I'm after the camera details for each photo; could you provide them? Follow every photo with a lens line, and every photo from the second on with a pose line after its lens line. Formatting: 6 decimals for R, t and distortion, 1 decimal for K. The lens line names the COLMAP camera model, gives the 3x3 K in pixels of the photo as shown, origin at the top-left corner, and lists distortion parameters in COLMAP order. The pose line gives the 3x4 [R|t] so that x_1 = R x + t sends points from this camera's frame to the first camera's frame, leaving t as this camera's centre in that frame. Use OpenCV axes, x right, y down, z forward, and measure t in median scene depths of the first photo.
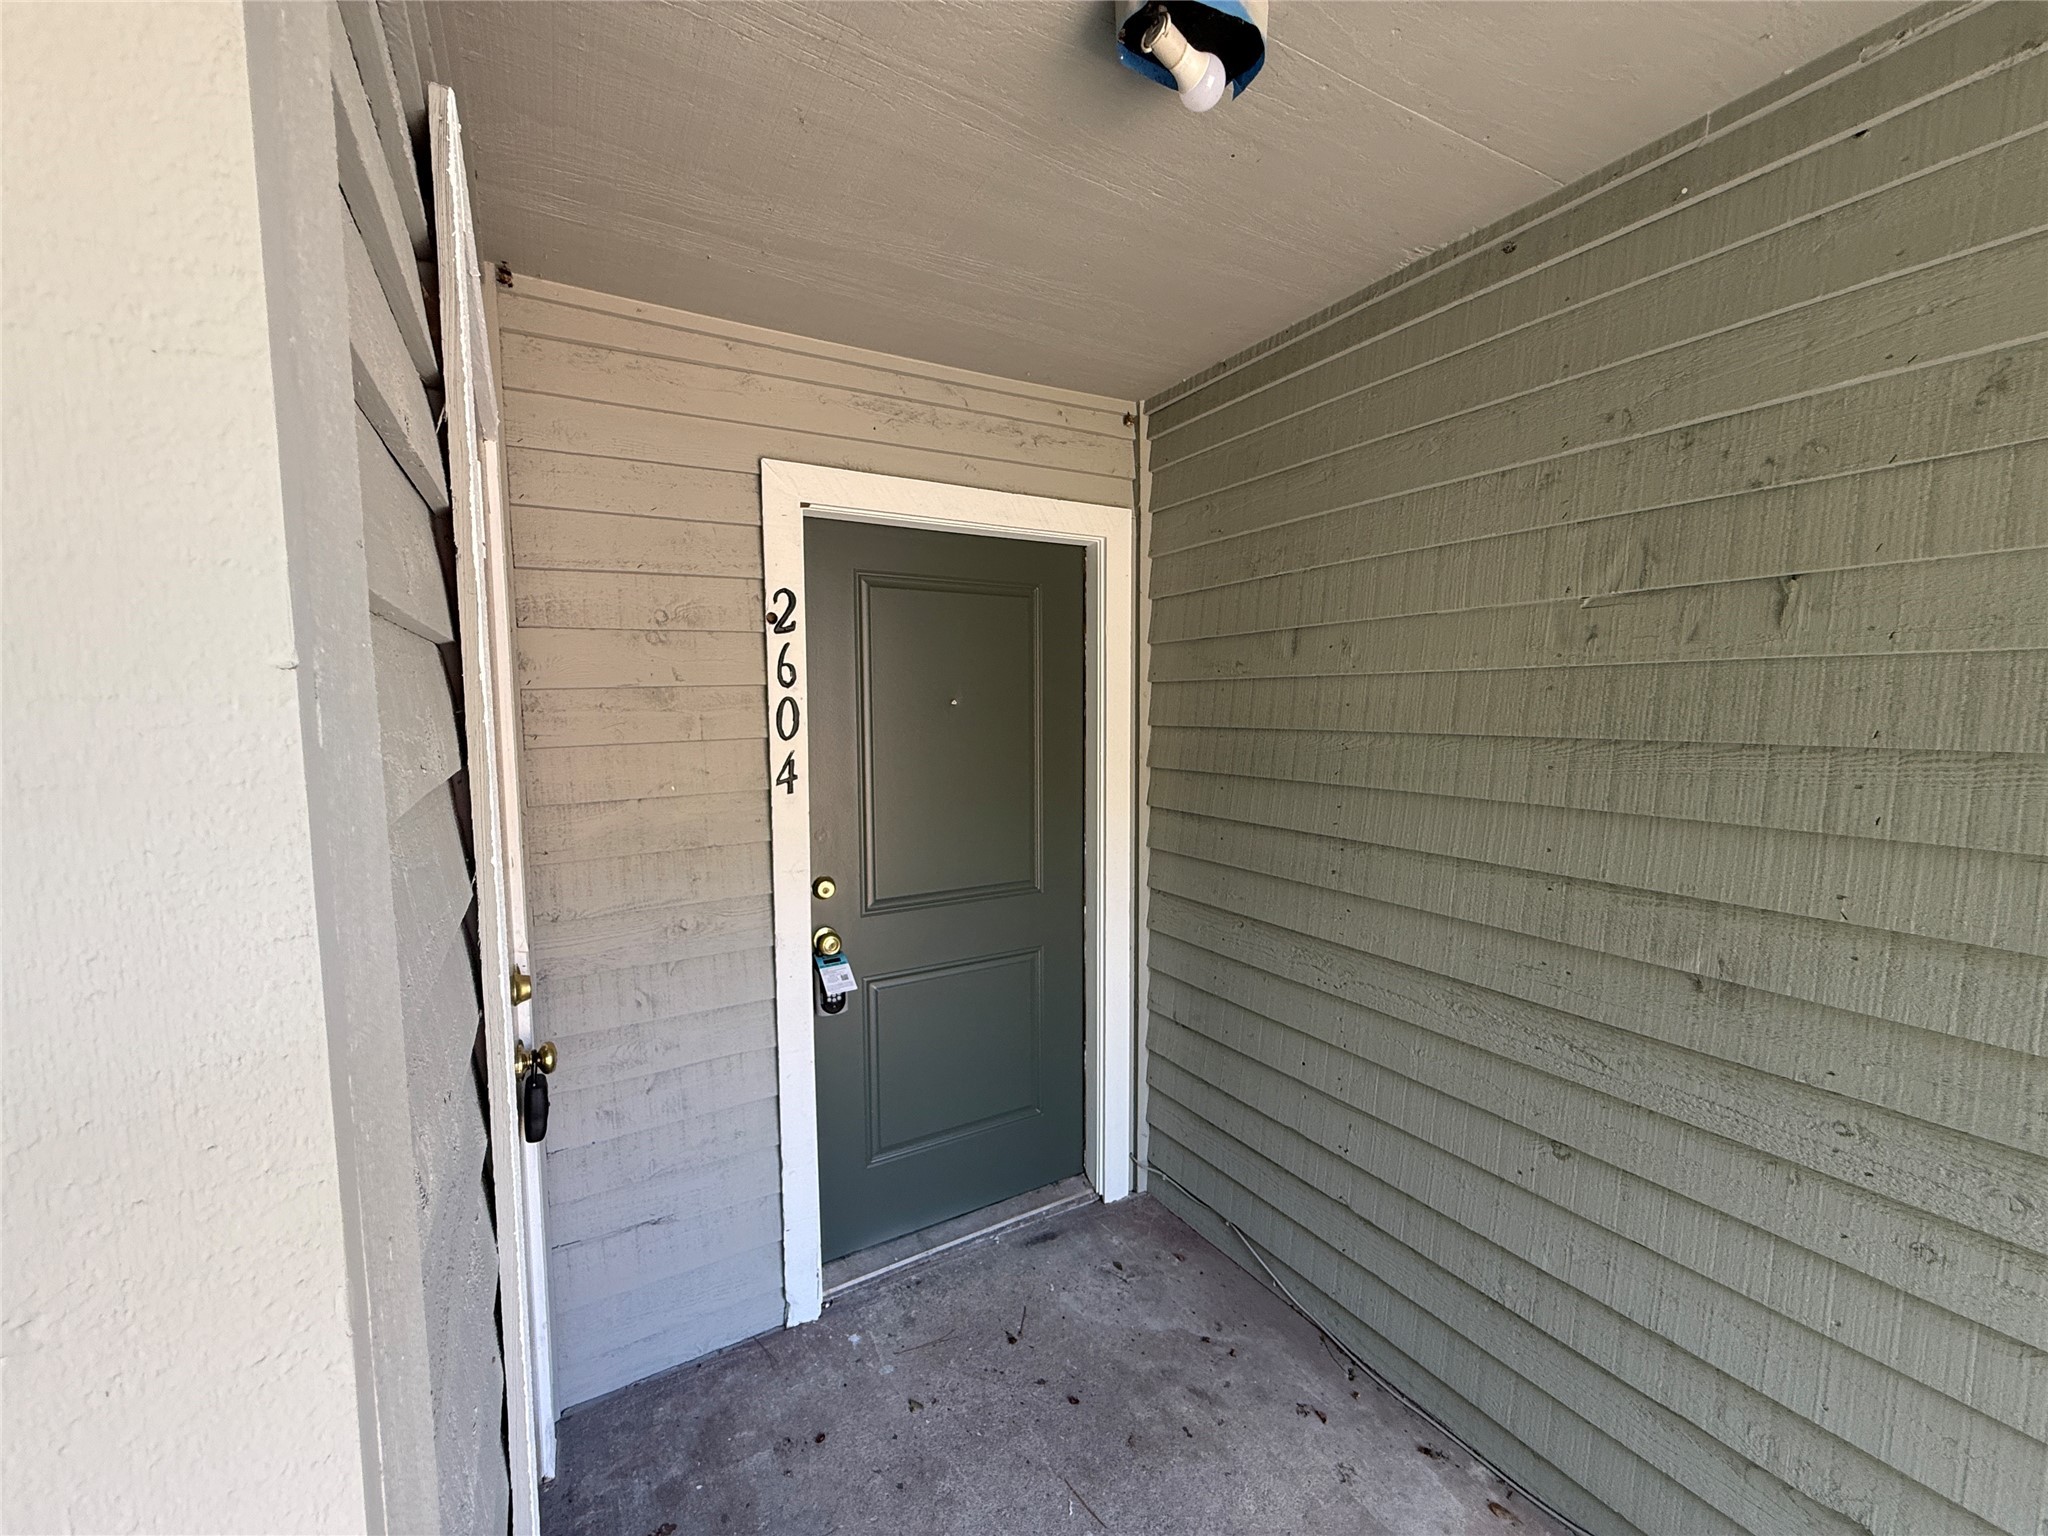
lens RADIAL K [[826.1, 0, 1023.6], [0, 826.1, 776.8], [0, 0, 1]] dist [-0.003534, 0.001746]
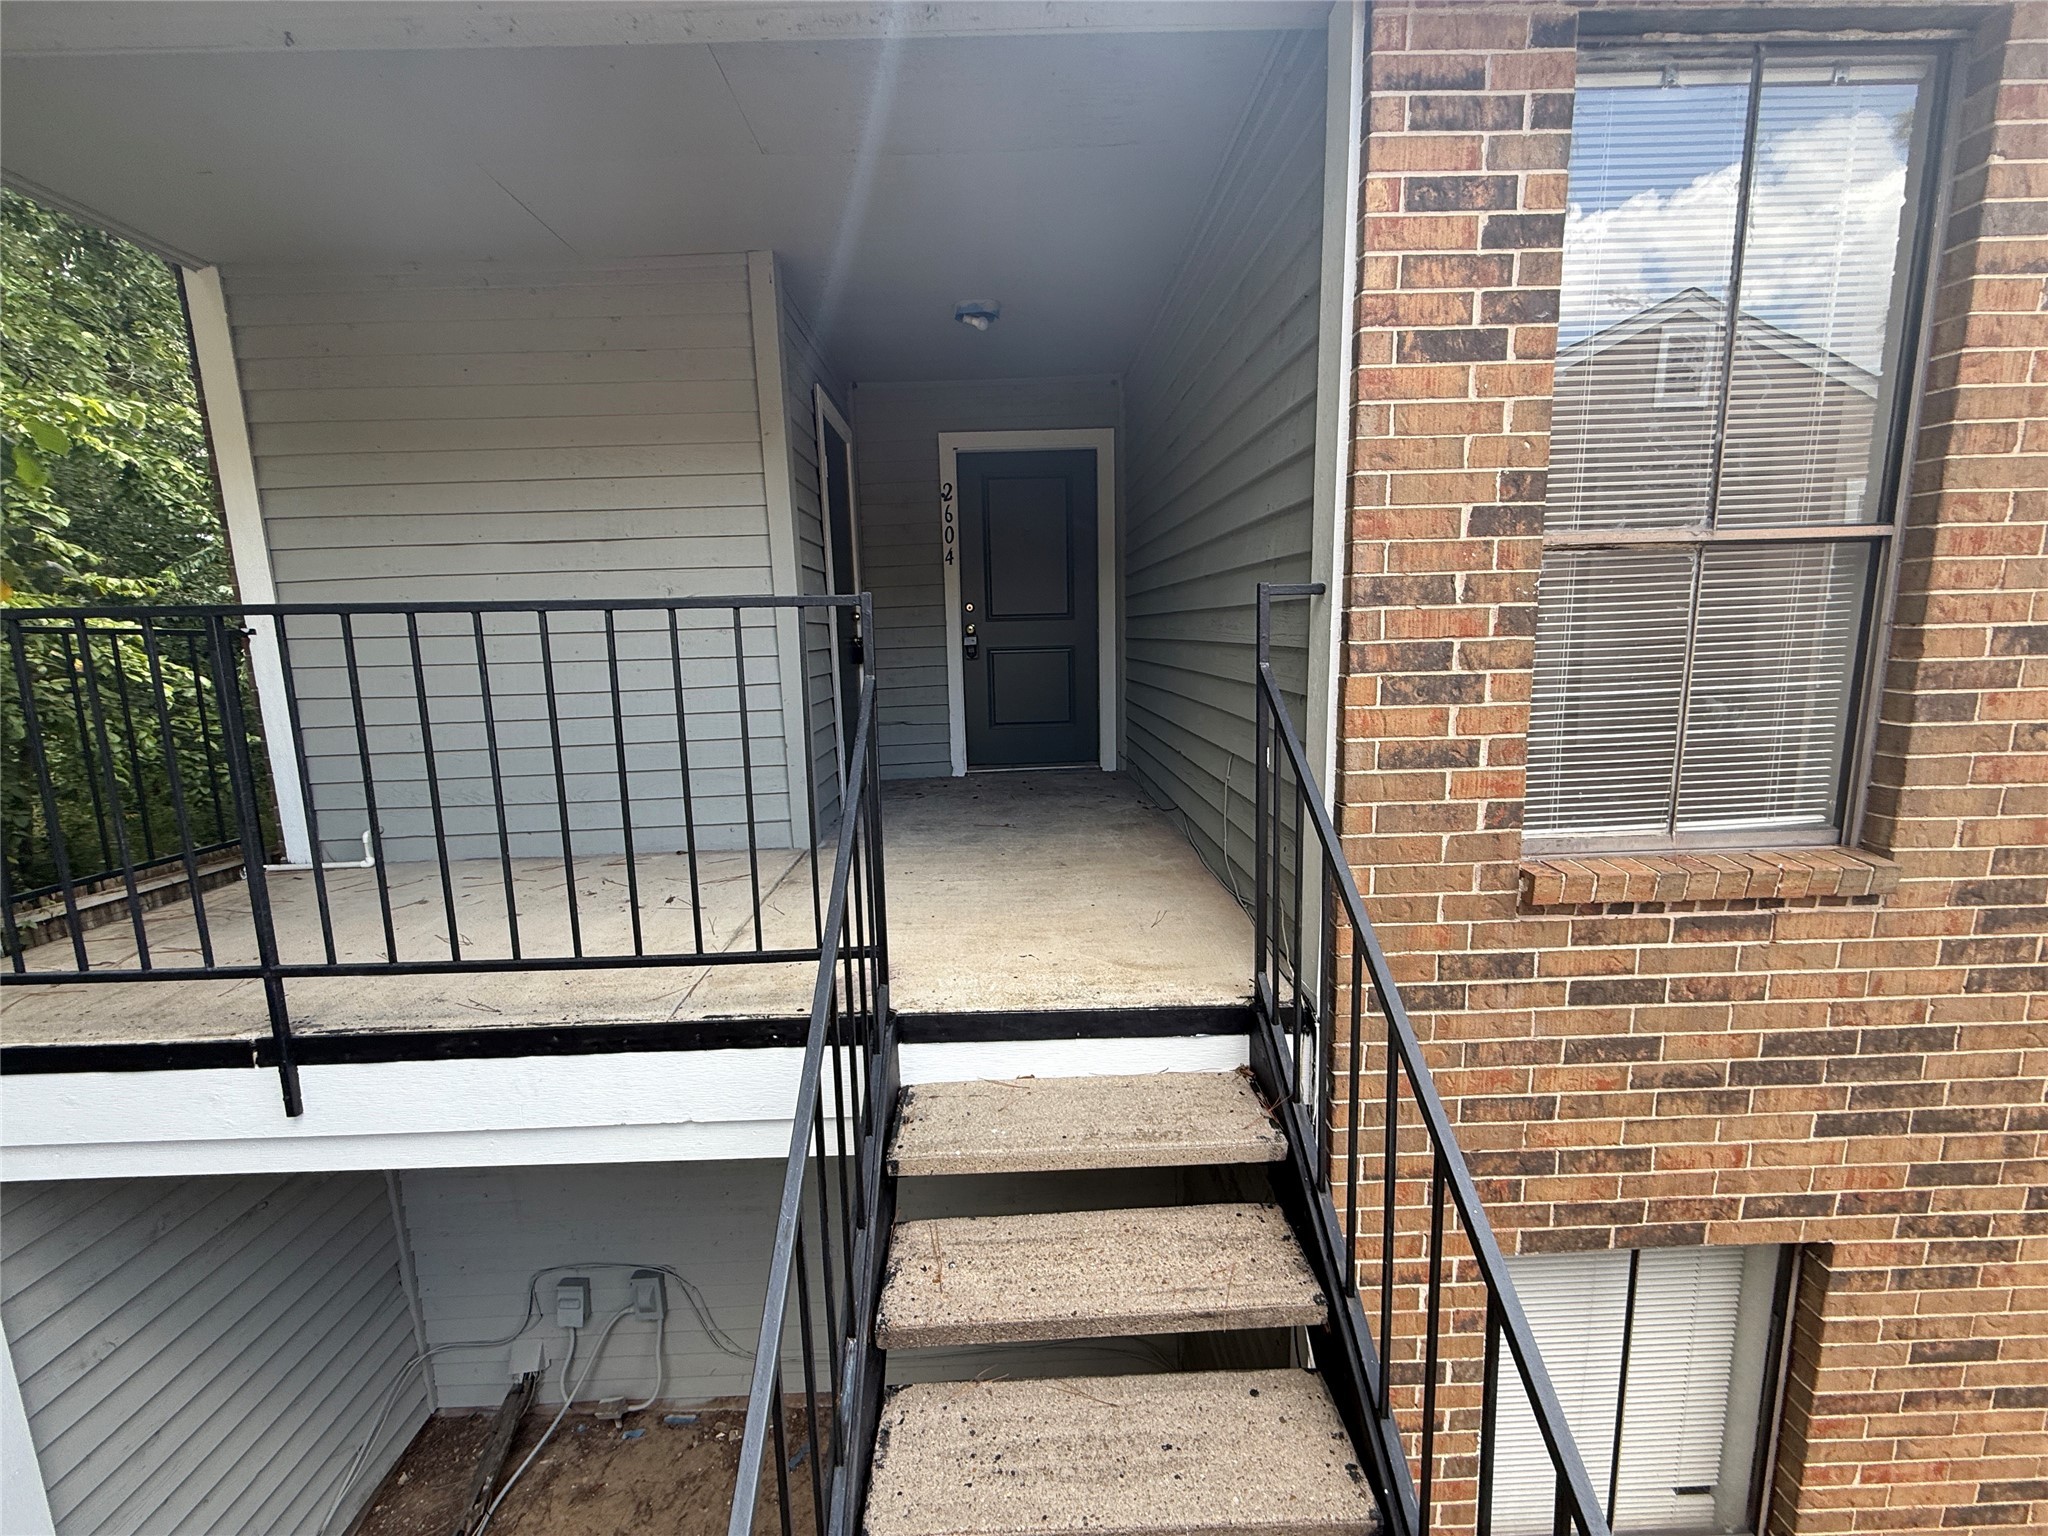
lens RADIAL K [[826.1, 0, 1019.4], [0, 826.1, 760.0], [0, 0, 1]] dist [-0.003534, 0.001746]
pose [[0.872864, 0.050449, -0.485349, 1.182135], [-0.019232, 0.997425, 0.069087, 0.445930], [0.487585, -0.050969, 0.871586, -1.166354]]
